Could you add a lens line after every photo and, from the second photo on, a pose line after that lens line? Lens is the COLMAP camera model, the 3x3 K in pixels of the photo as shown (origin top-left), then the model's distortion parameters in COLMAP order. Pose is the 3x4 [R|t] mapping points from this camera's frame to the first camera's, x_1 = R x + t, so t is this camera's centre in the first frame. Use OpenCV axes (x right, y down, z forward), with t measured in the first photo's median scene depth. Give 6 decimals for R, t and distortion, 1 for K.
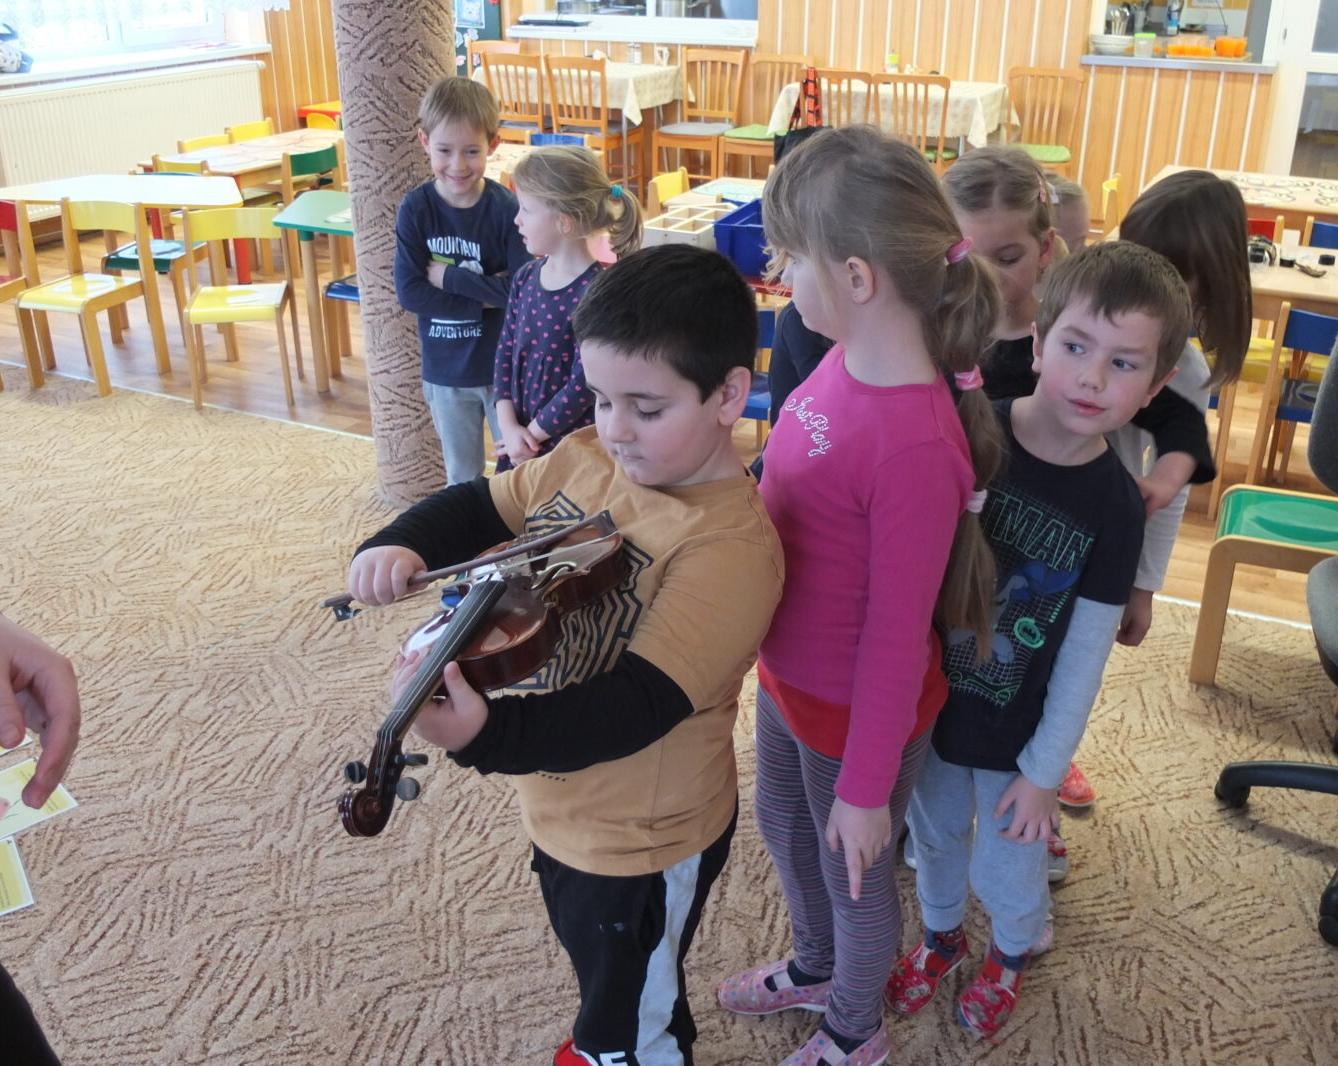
lens RADIAL K [[1187.4, 0, 557.4], [0, 1187.4, 425.3], [0, 0, 1]] dist [-0.056973, 0.009708]
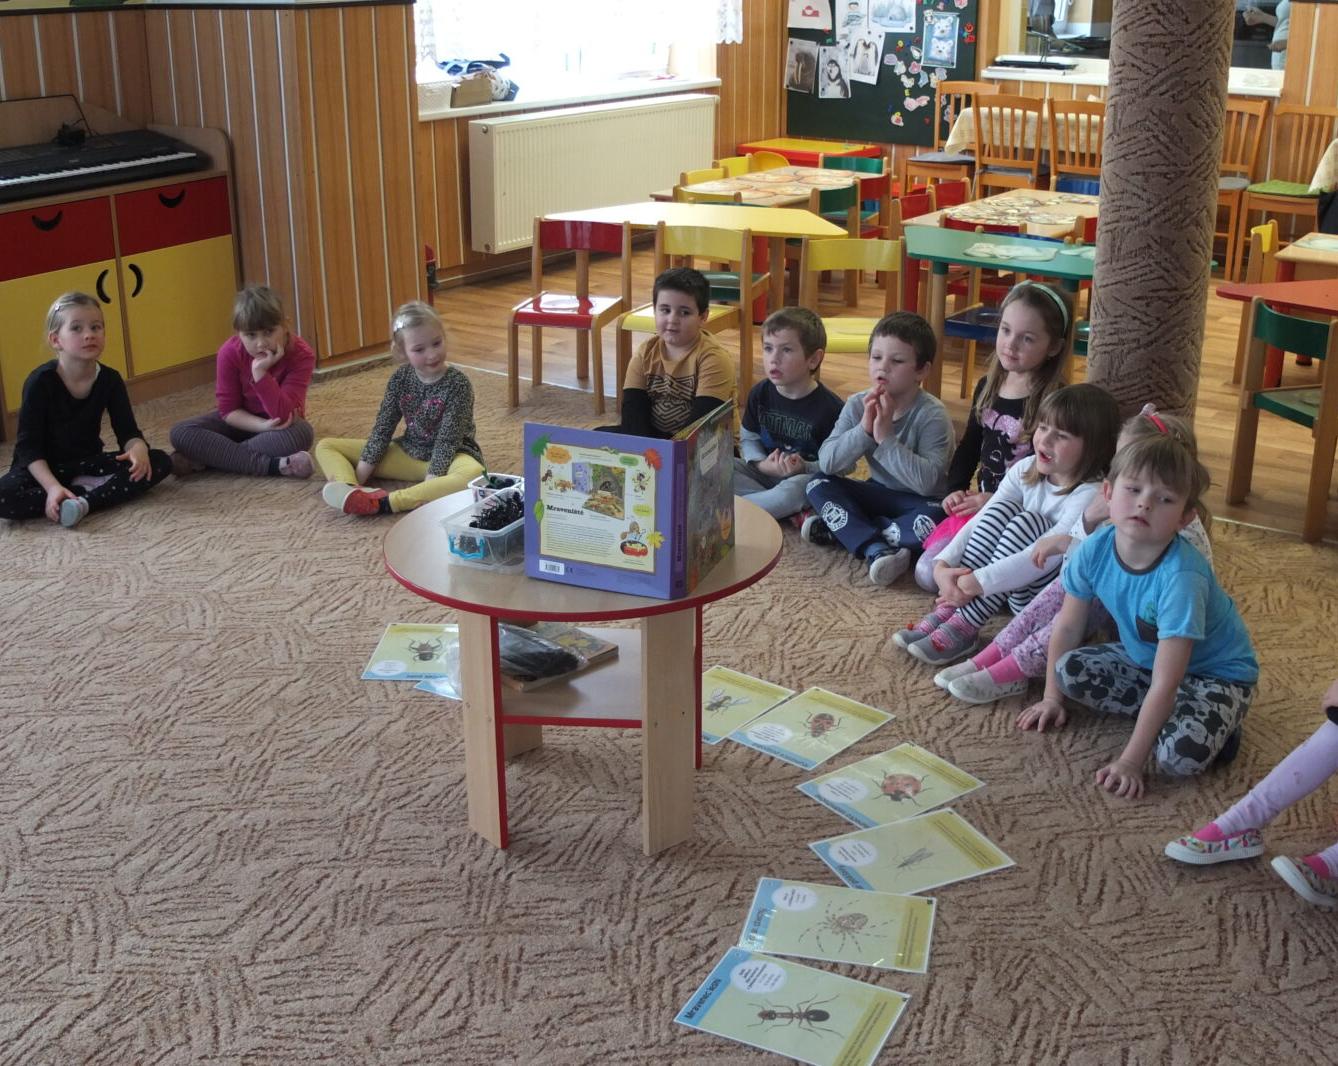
lens RADIAL K [[1318.1, 0, 669.6], [0, 1318.1, 458.4], [0, 0, 1]] dist [-0.125005, 0.043259]
pose [[0.985270, 0.060263, -0.160038, -0.149339], [-0.065560, 0.997455, -0.028025, 0.025497], [0.157941, 0.038104, 0.986713, -0.062893]]
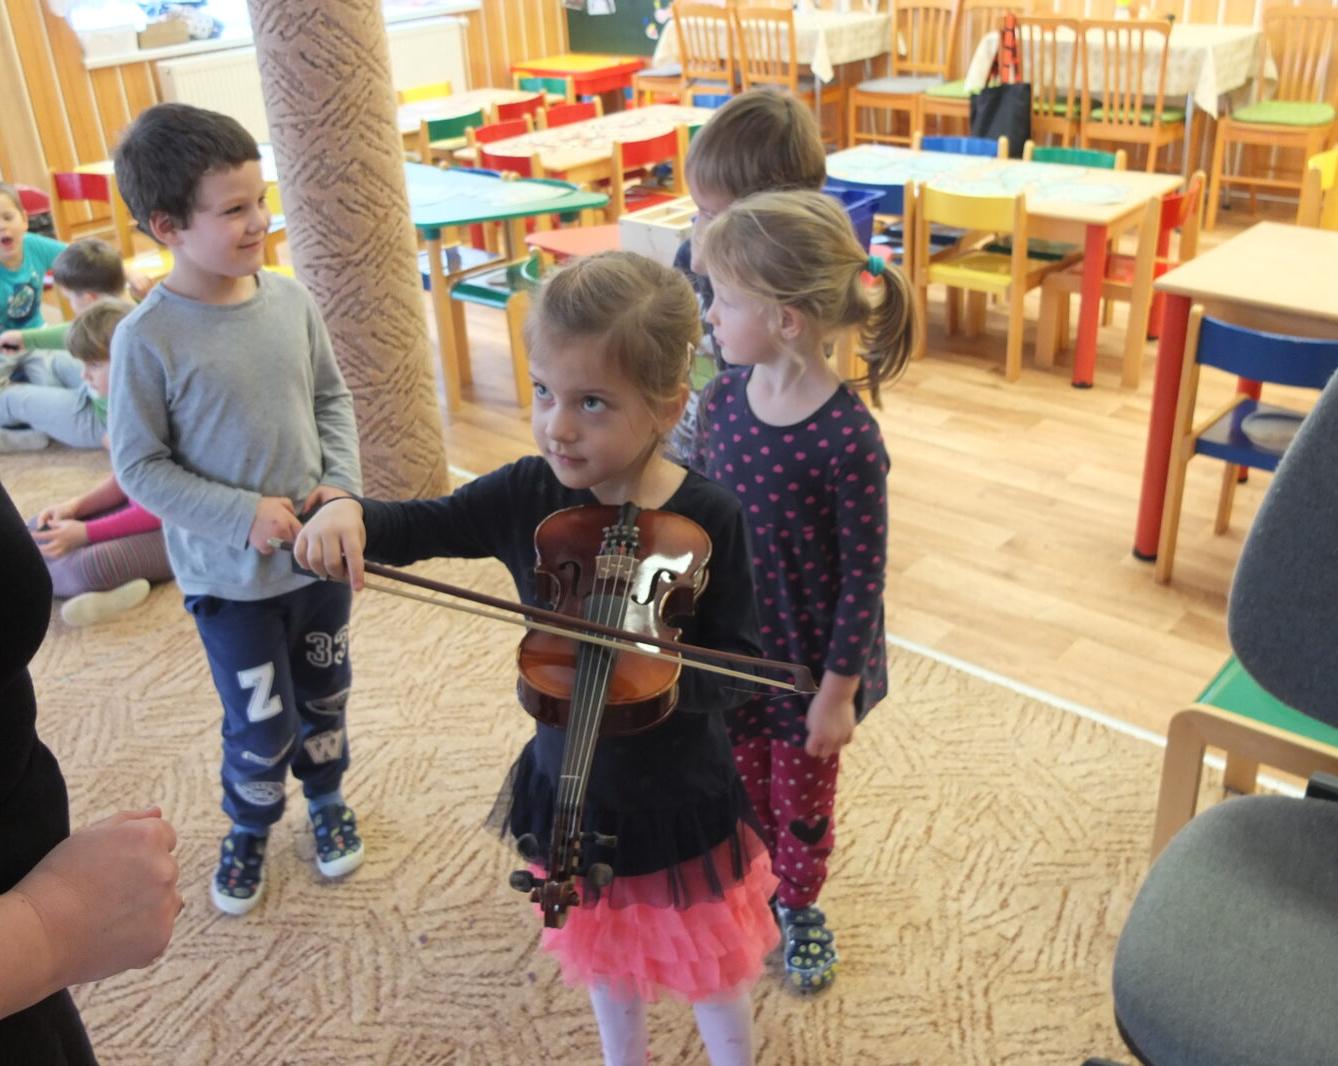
lens RADIAL K [[1194.4, 0, 545.8], [0, 1194.4, 446.1], [0, 0, 1]] dist [-0.092097, 0.074156]
pose [[0.968358, 0.055314, -0.243357, 0.106385], [-0.041849, 0.997311, 0.060161, -0.024801], [0.246030, -0.048073, 0.968069, 0.071085]]
